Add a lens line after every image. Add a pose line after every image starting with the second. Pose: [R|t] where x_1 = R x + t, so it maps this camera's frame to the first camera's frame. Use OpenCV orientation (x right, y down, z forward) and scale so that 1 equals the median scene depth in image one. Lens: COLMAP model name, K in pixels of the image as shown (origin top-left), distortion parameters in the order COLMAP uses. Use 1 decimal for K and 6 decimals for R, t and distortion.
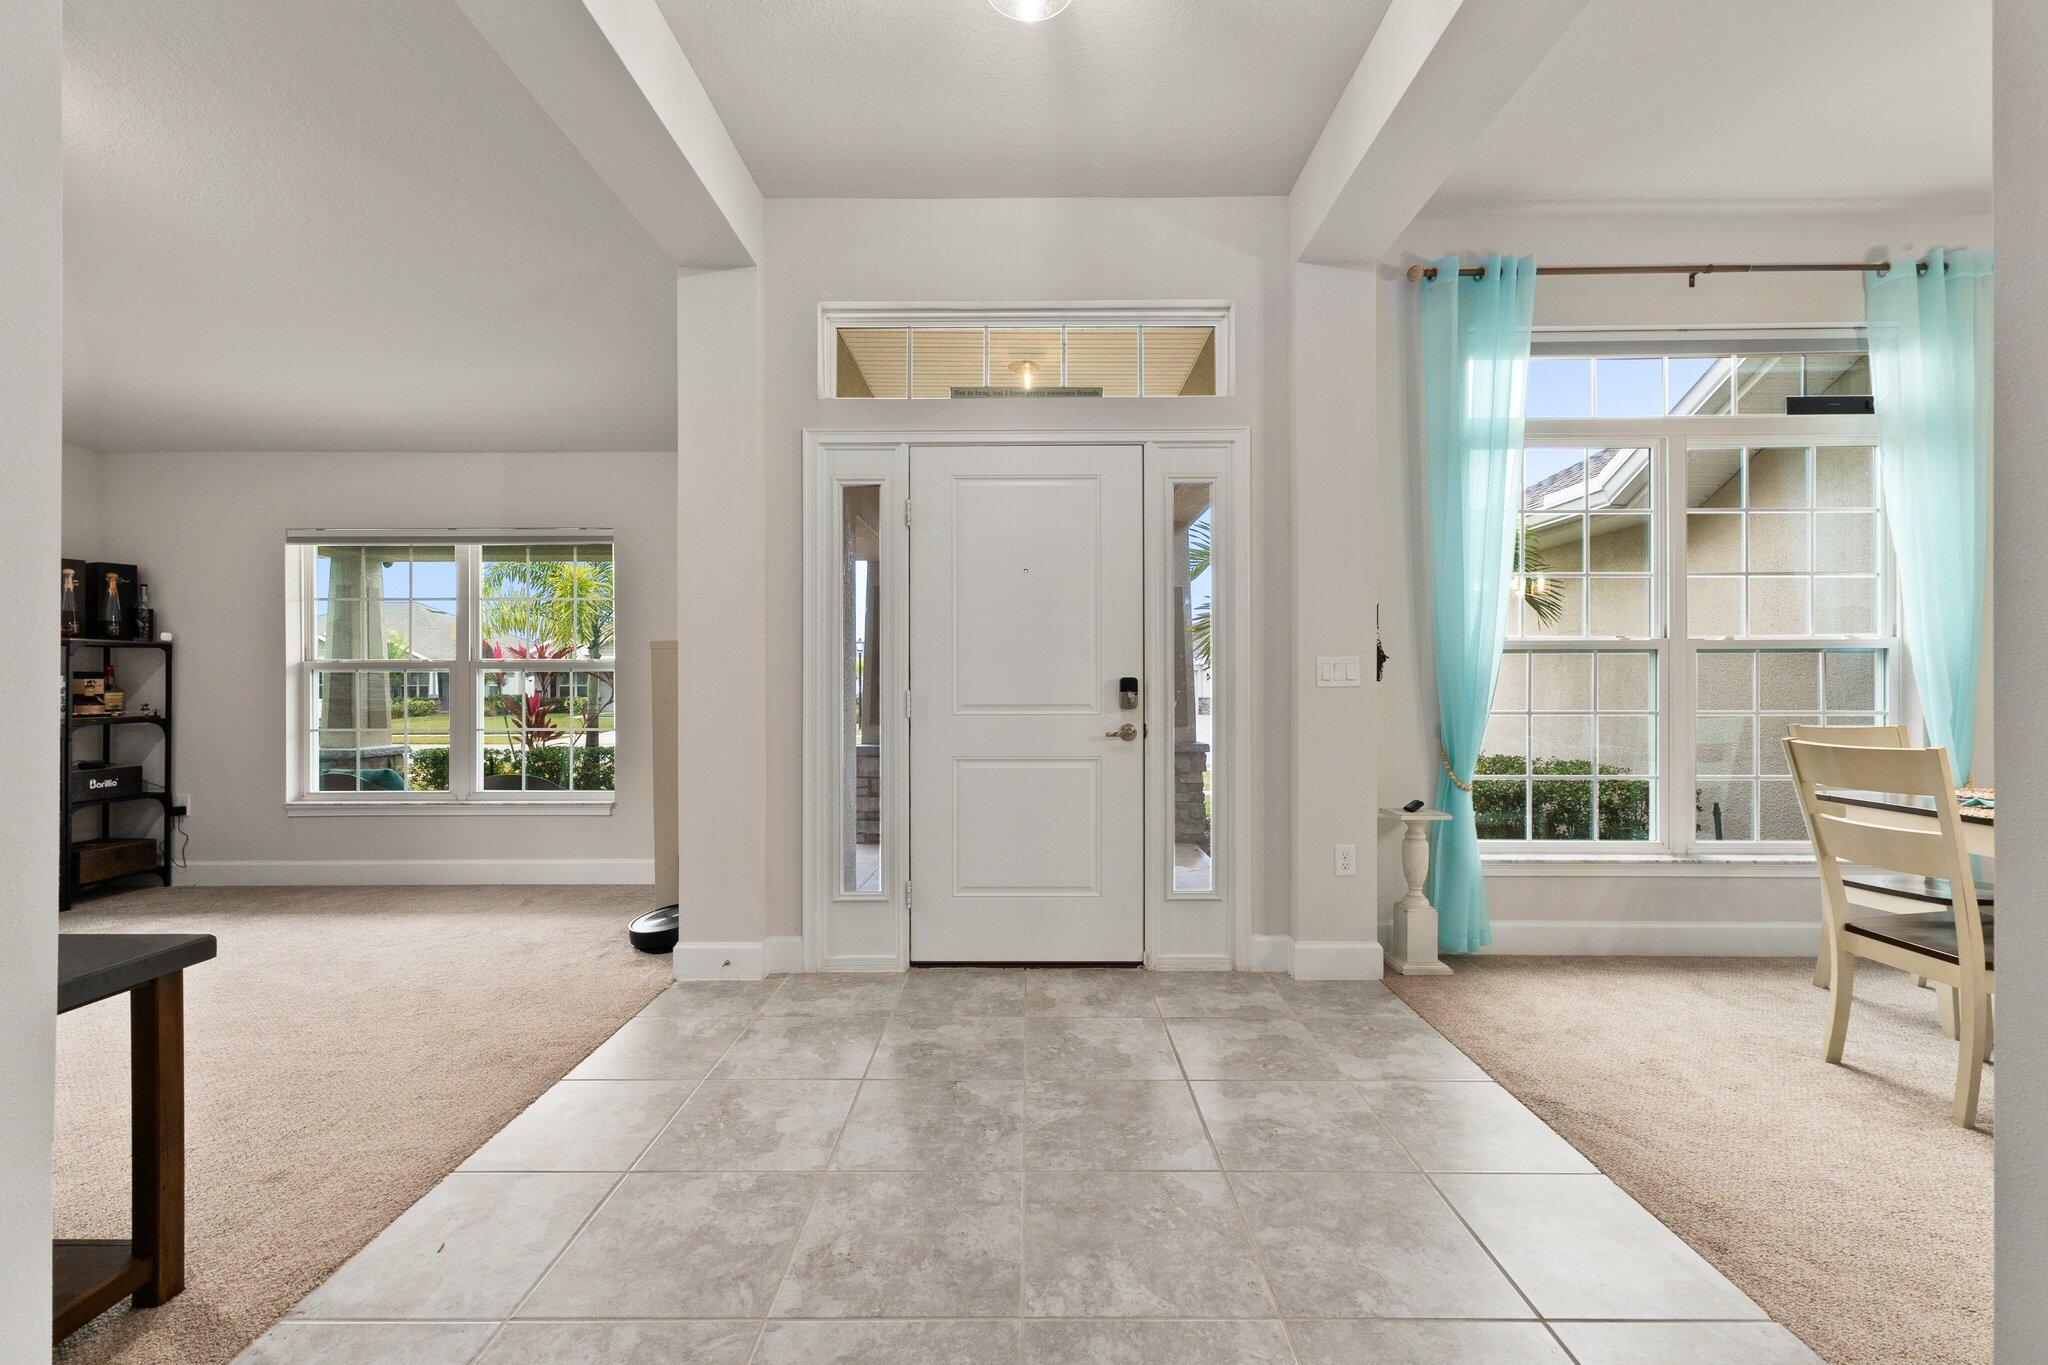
lens RADIAL K [[866.5, 0, 1023.0], [0, 866.5, 712.6], [0, 0, 1]] dist [0.001870, 0.000390]
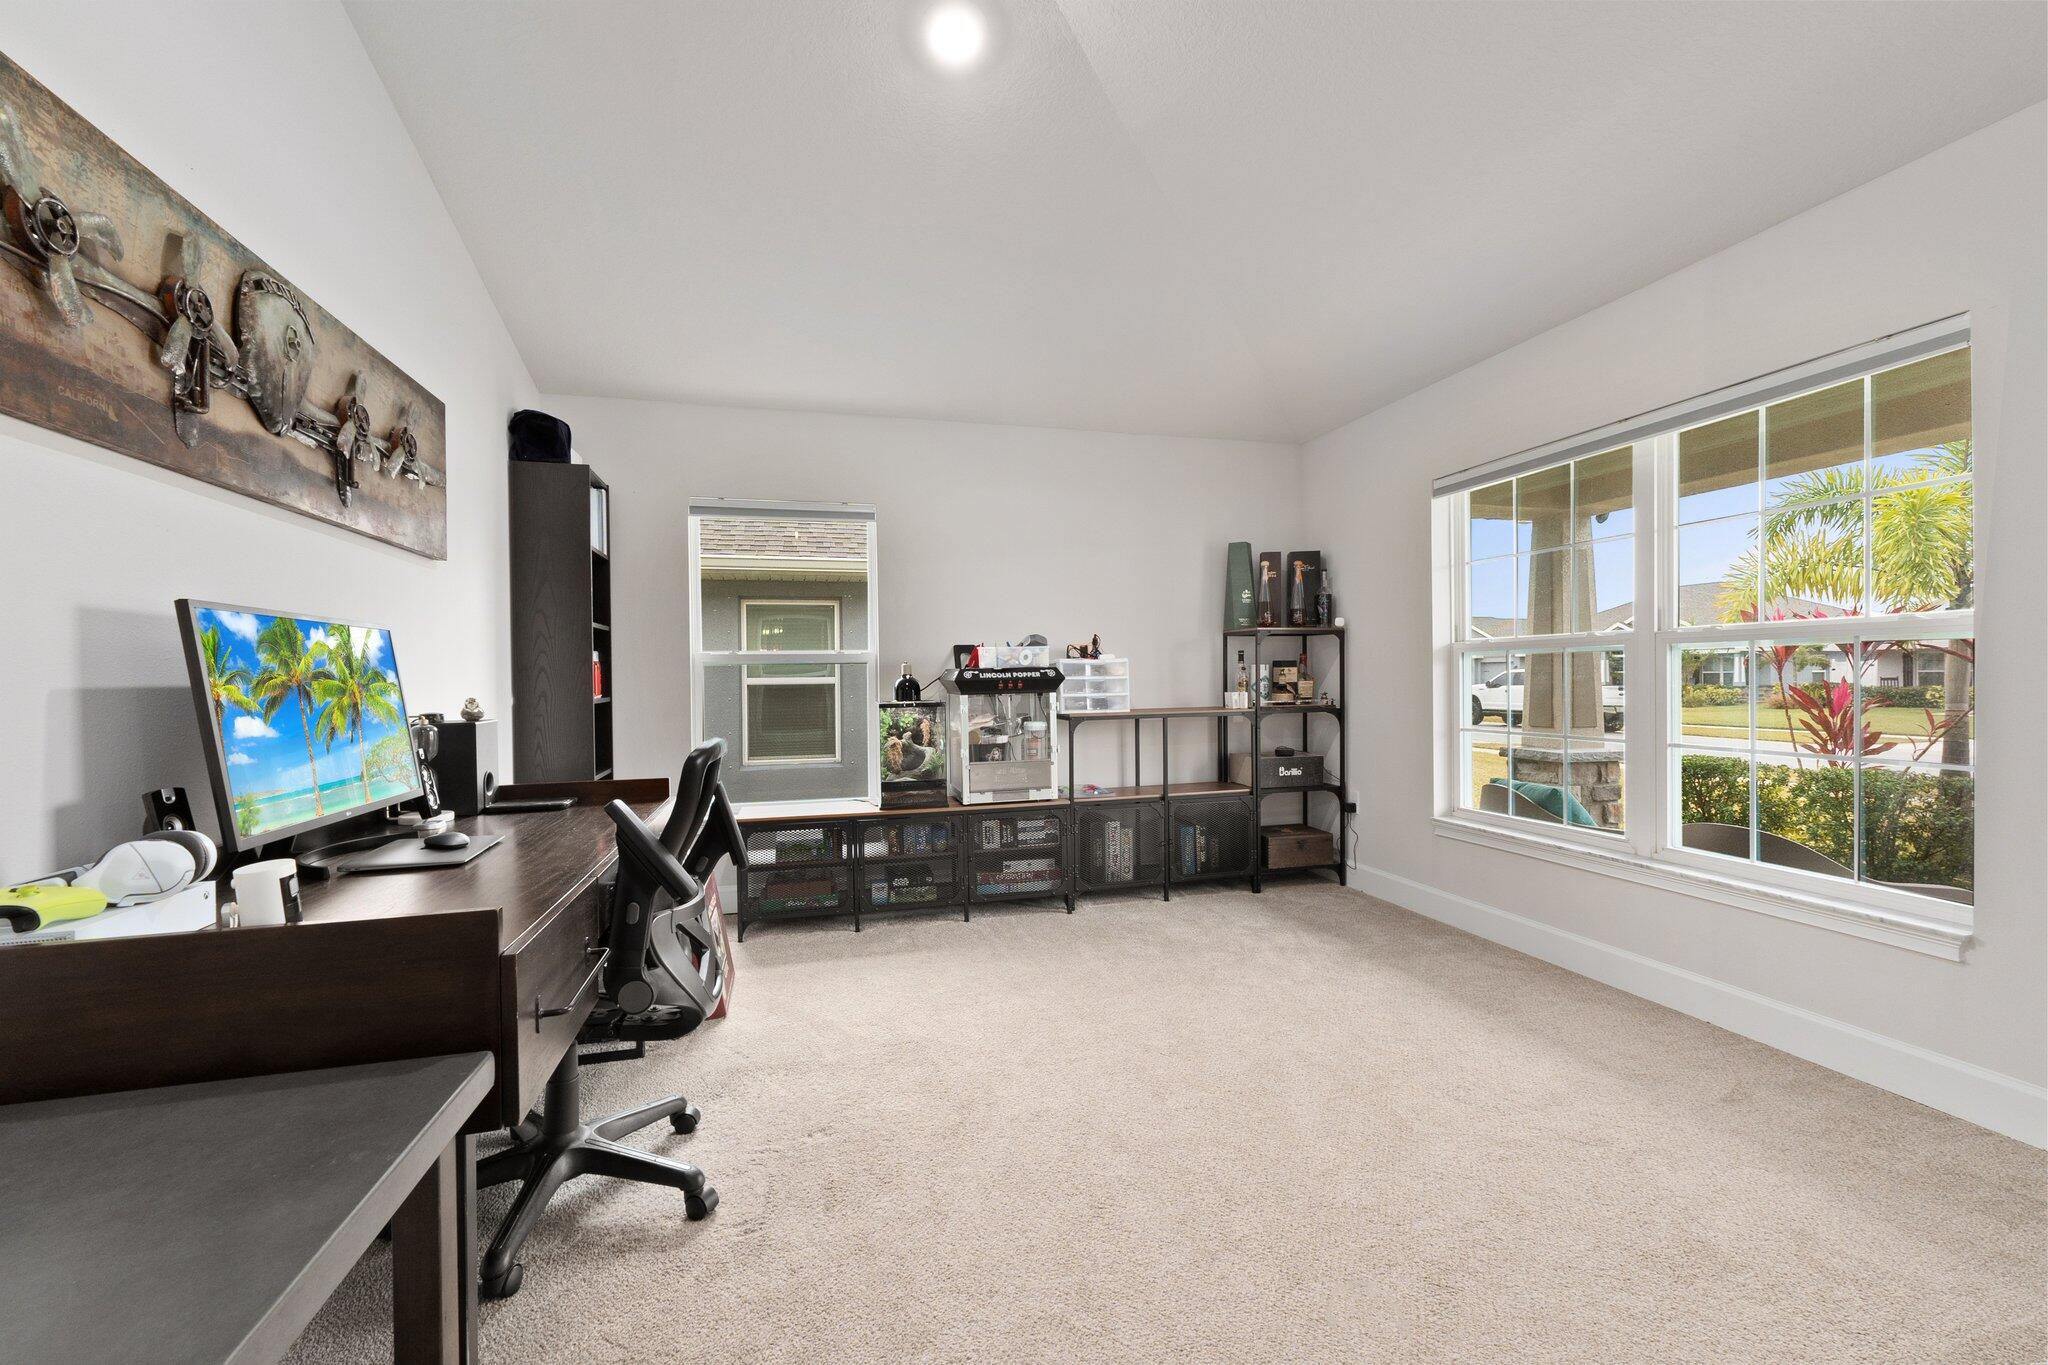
lens RADIAL K [[850.7, 0, 1023.7], [0, 850.7, 670.1], [0, 0, 1]] dist [0.001513, 0.000243]
pose [[0.258969, -0.009024, -0.965843, -0.178441], [-0.023681, 0.999596, -0.015689, -0.012135], [0.965595, 0.026935, 0.258651, 0.422431]]
